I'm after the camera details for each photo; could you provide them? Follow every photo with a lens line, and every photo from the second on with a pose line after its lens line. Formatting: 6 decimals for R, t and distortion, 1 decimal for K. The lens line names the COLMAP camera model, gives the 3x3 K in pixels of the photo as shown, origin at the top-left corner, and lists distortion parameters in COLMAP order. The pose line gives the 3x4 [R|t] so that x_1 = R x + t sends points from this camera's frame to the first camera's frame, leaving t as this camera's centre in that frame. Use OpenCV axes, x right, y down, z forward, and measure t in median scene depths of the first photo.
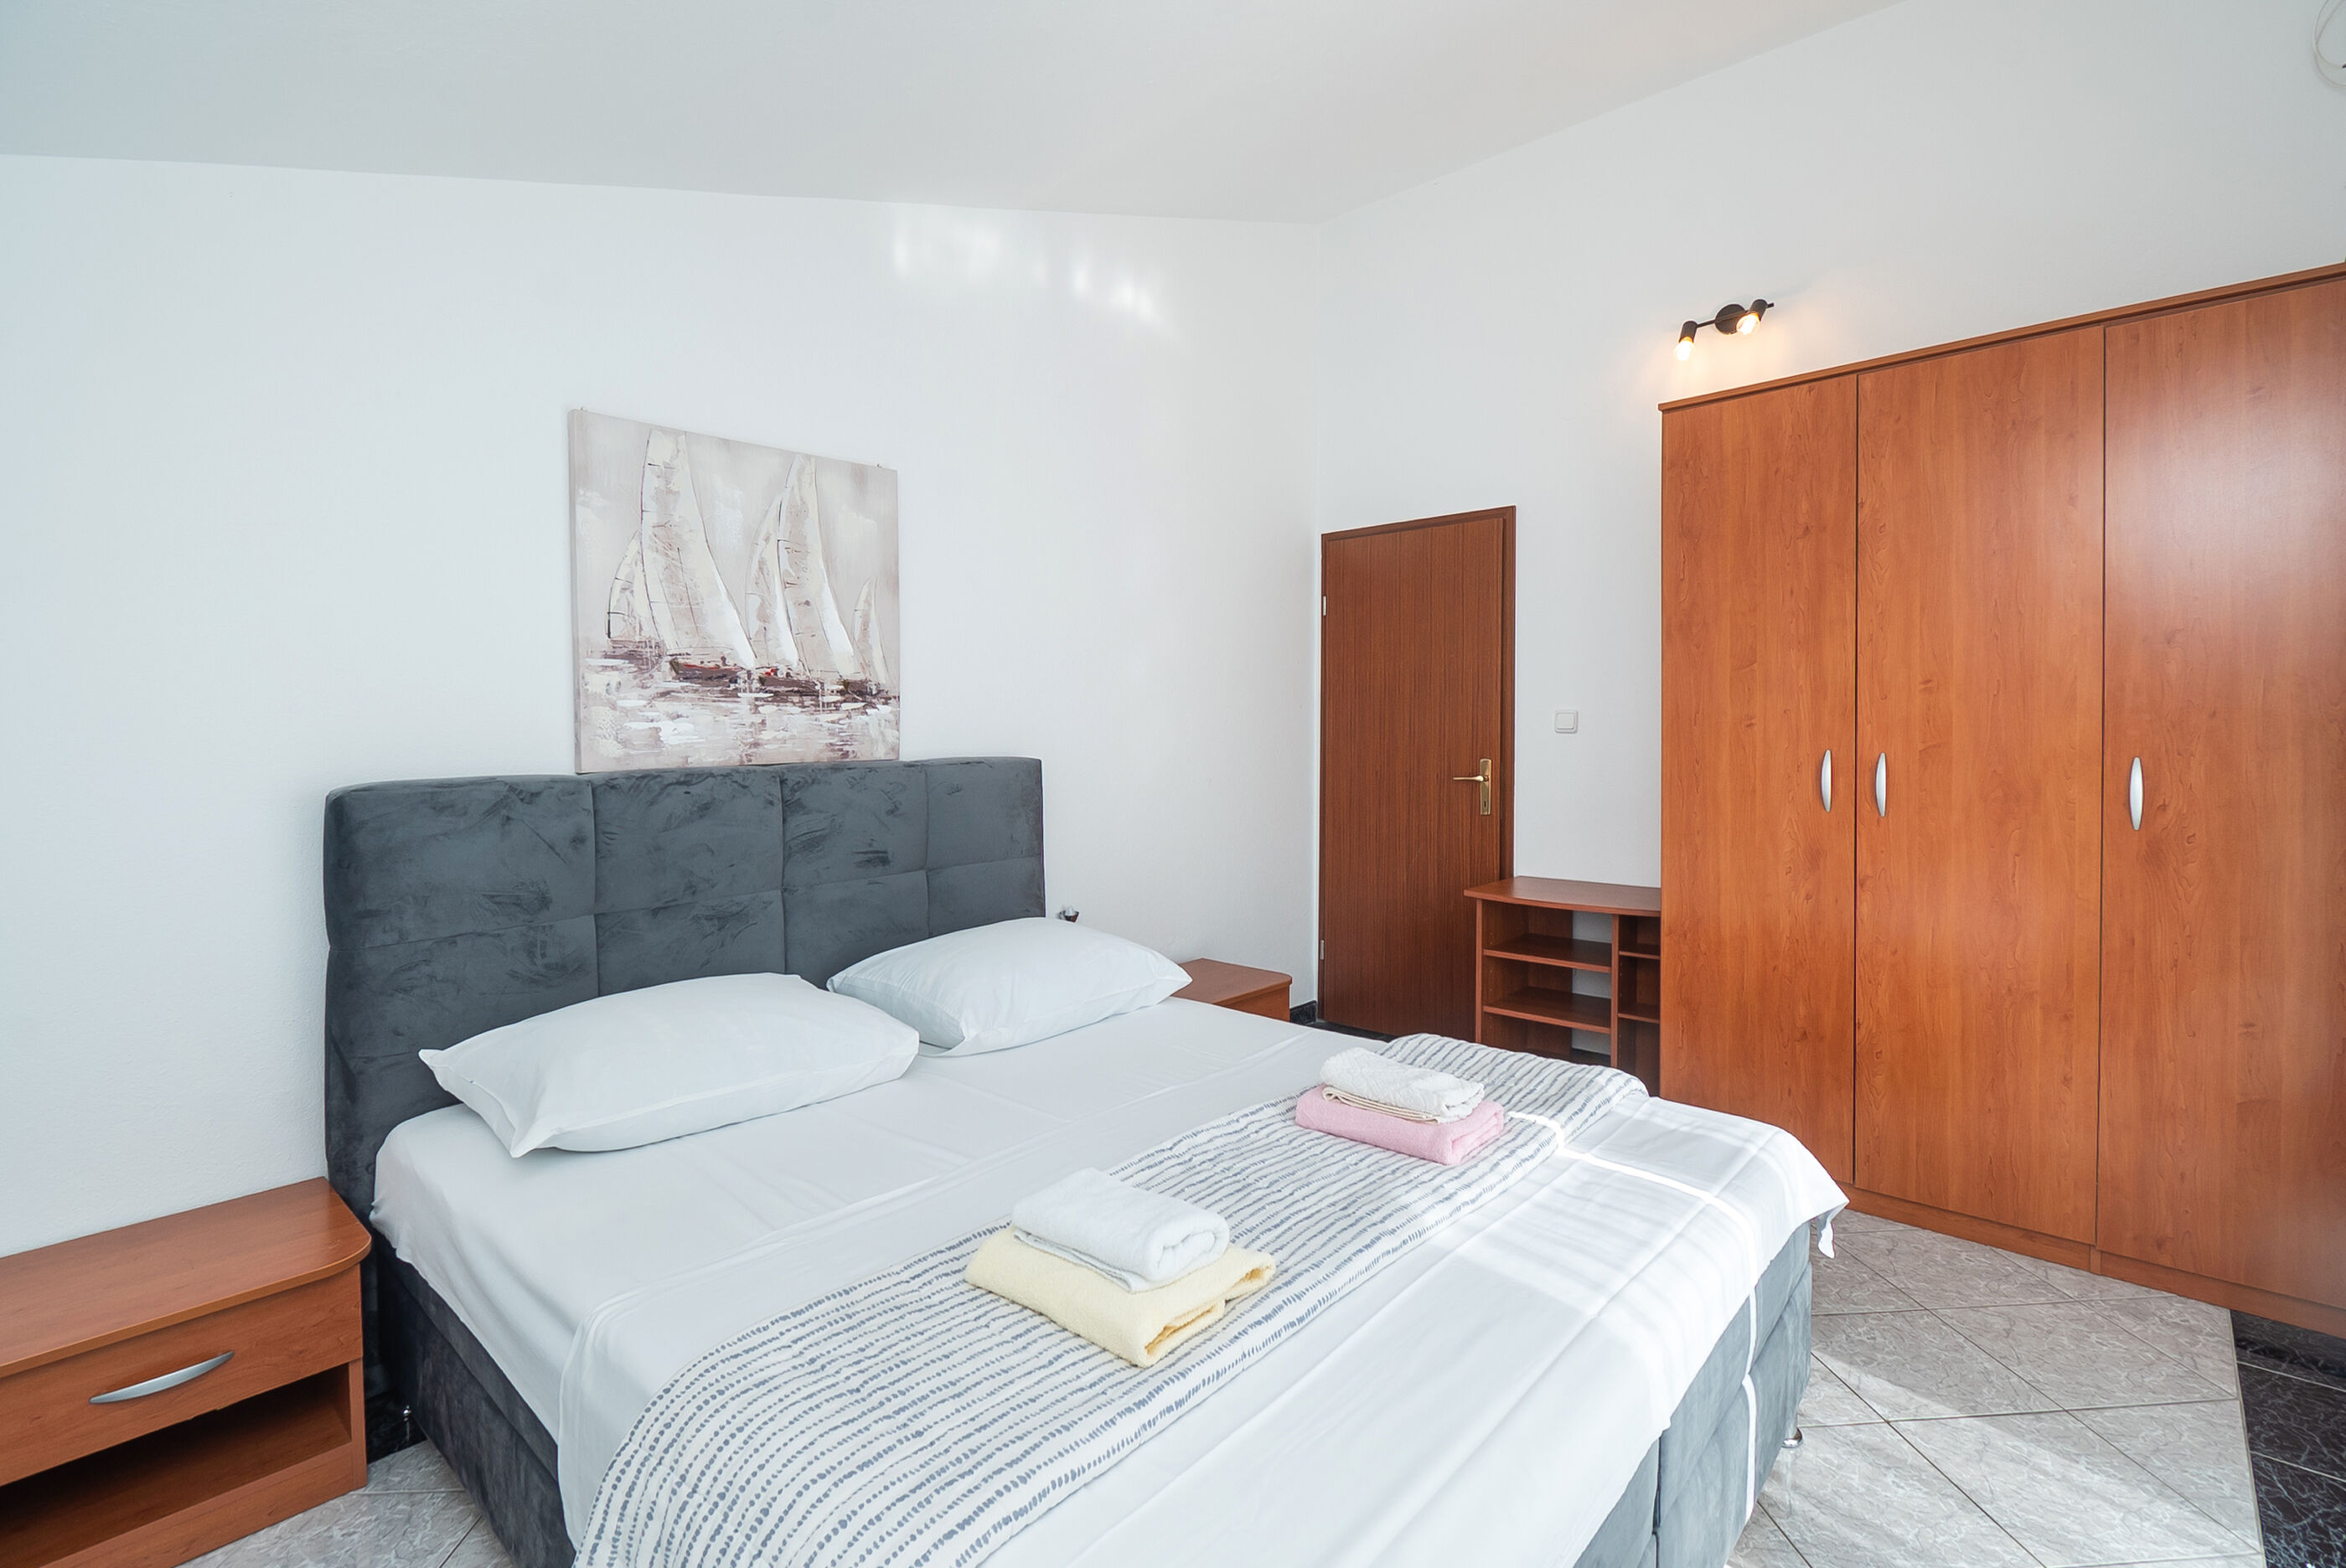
lens RADIAL K [[1073.9, 0, 1163.4], [0, 1073.9, 778.3], [0, 0, 1]] dist [0.013061, -0.014997]
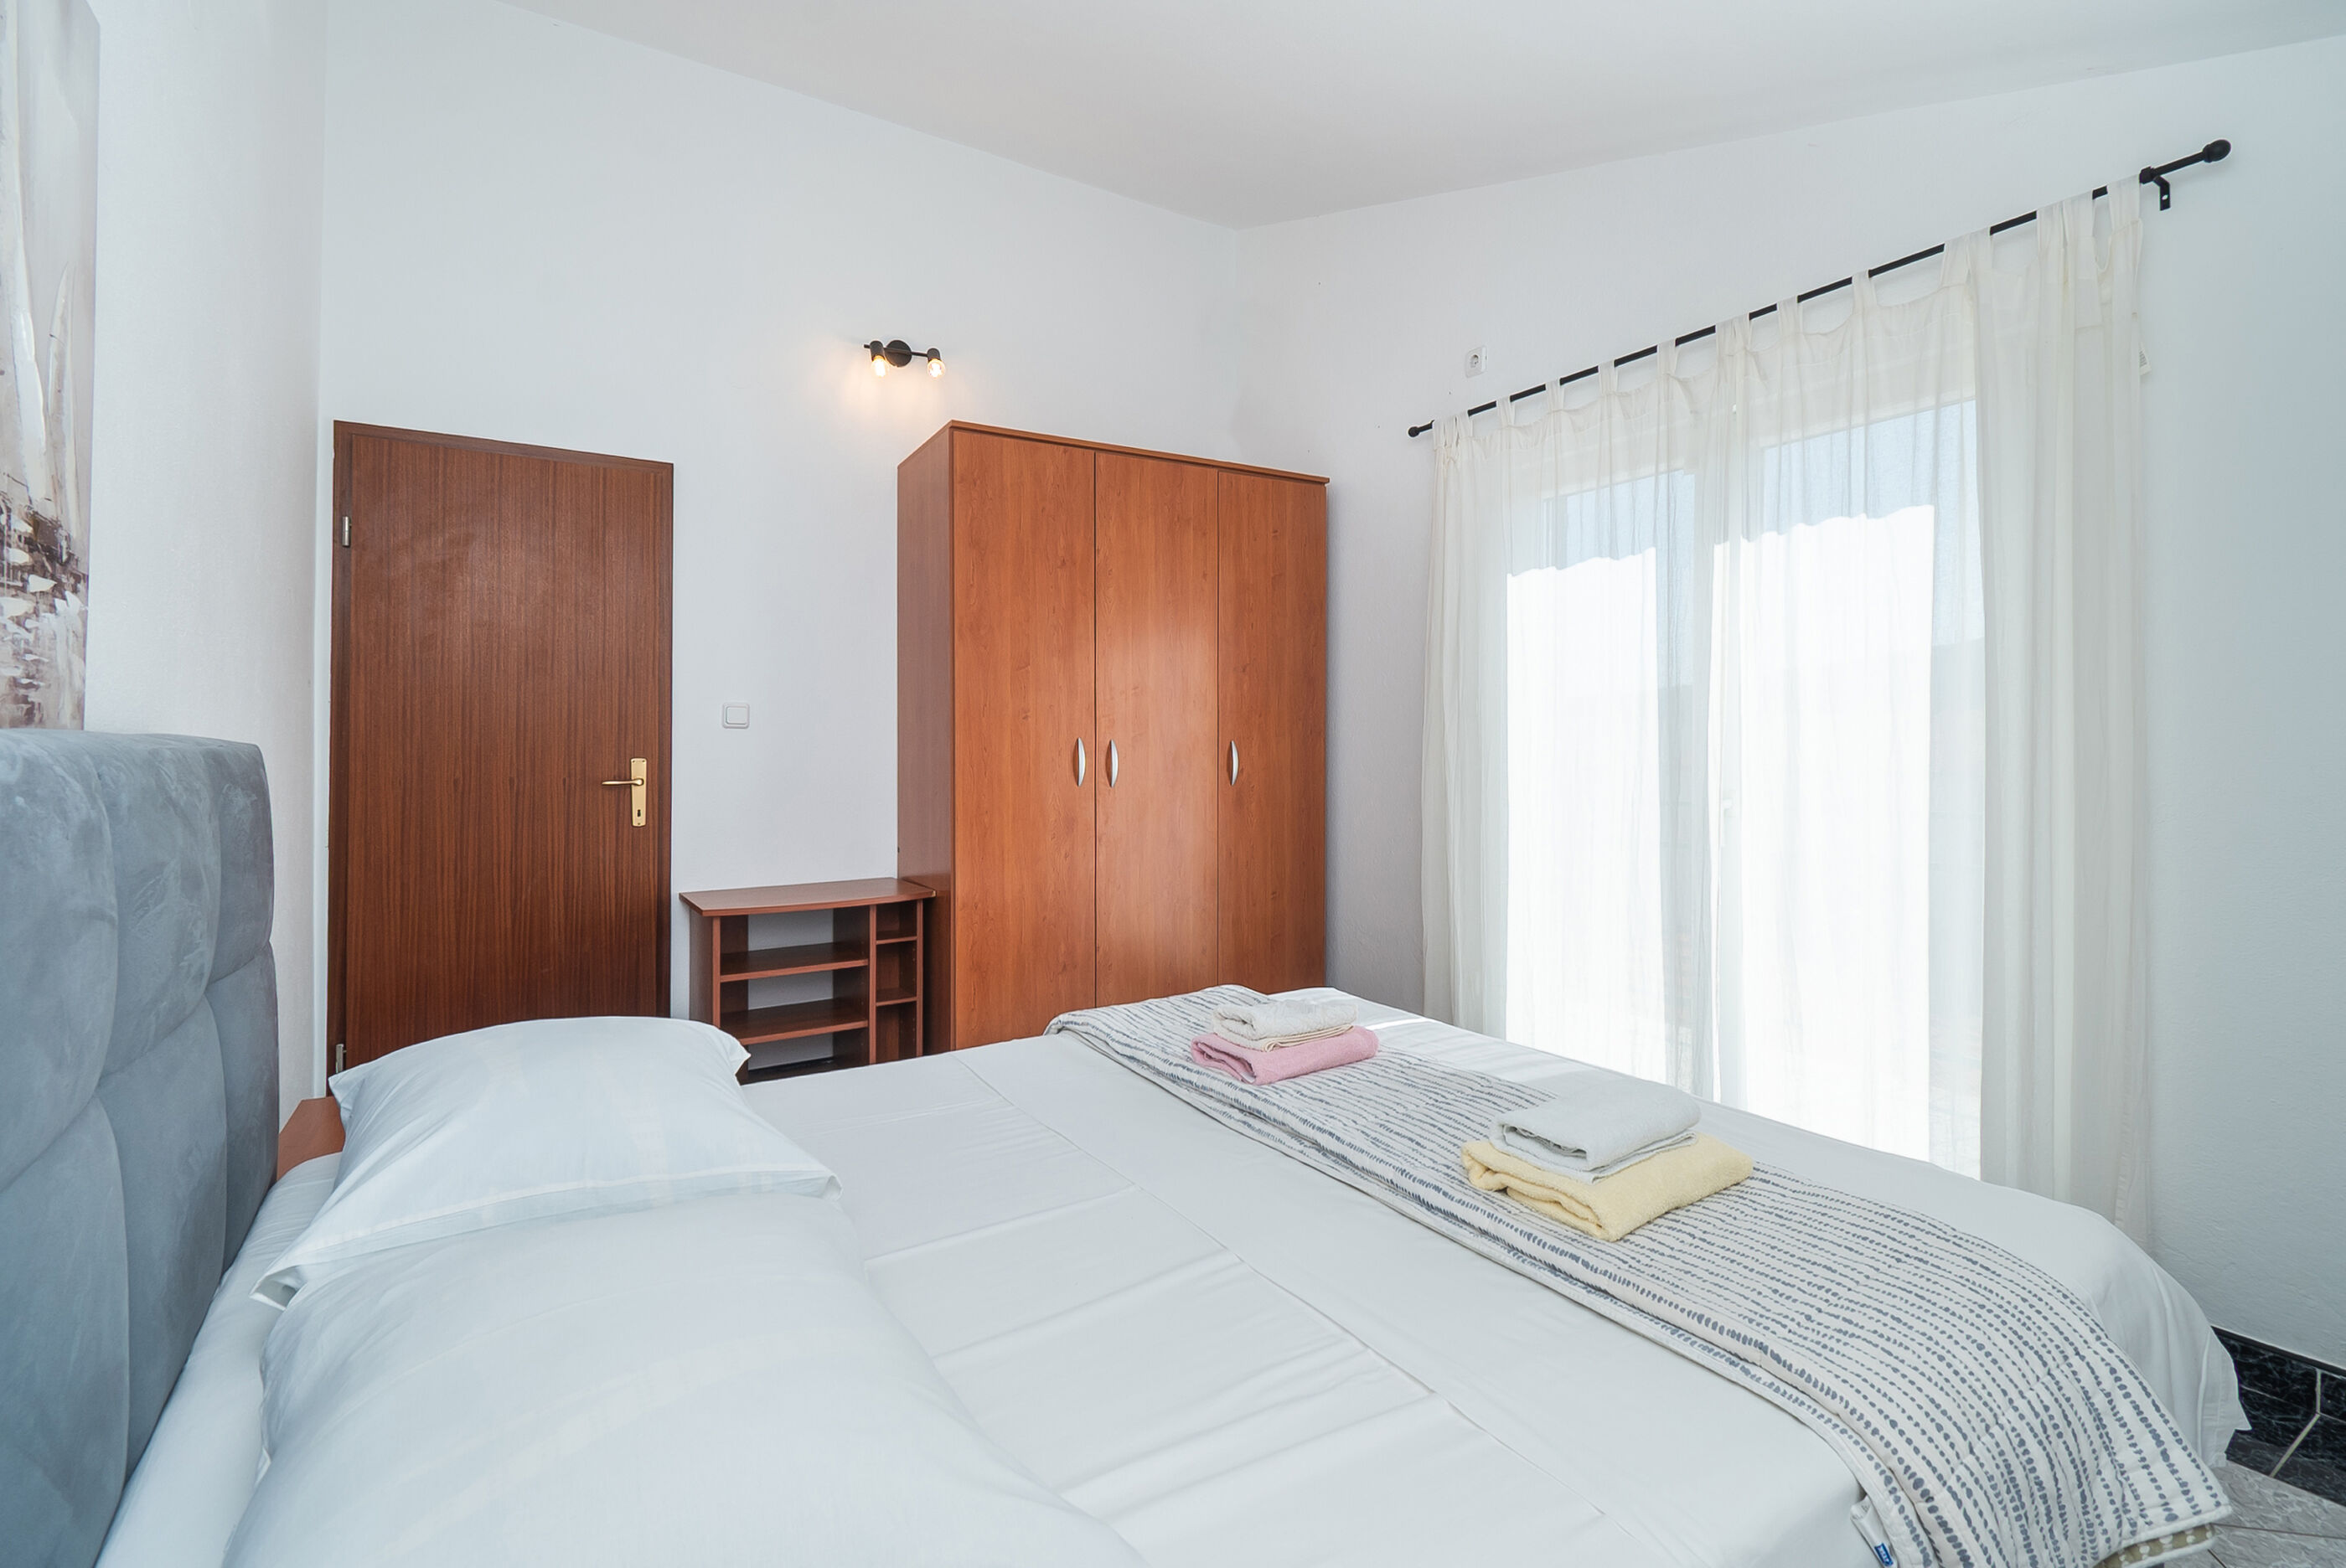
lens RADIAL K [[1072.0, 0, 1214.4], [0, 1072.0, 779.6], [0, 0, 1]] dist [0.018646, -0.013722]
pose [[0.250127, -0.021720, 0.967970, -0.555302], [0.050109, 0.998699, 0.009461, 0.018301], [-0.966916, 0.046137, 0.250889, 0.512065]]
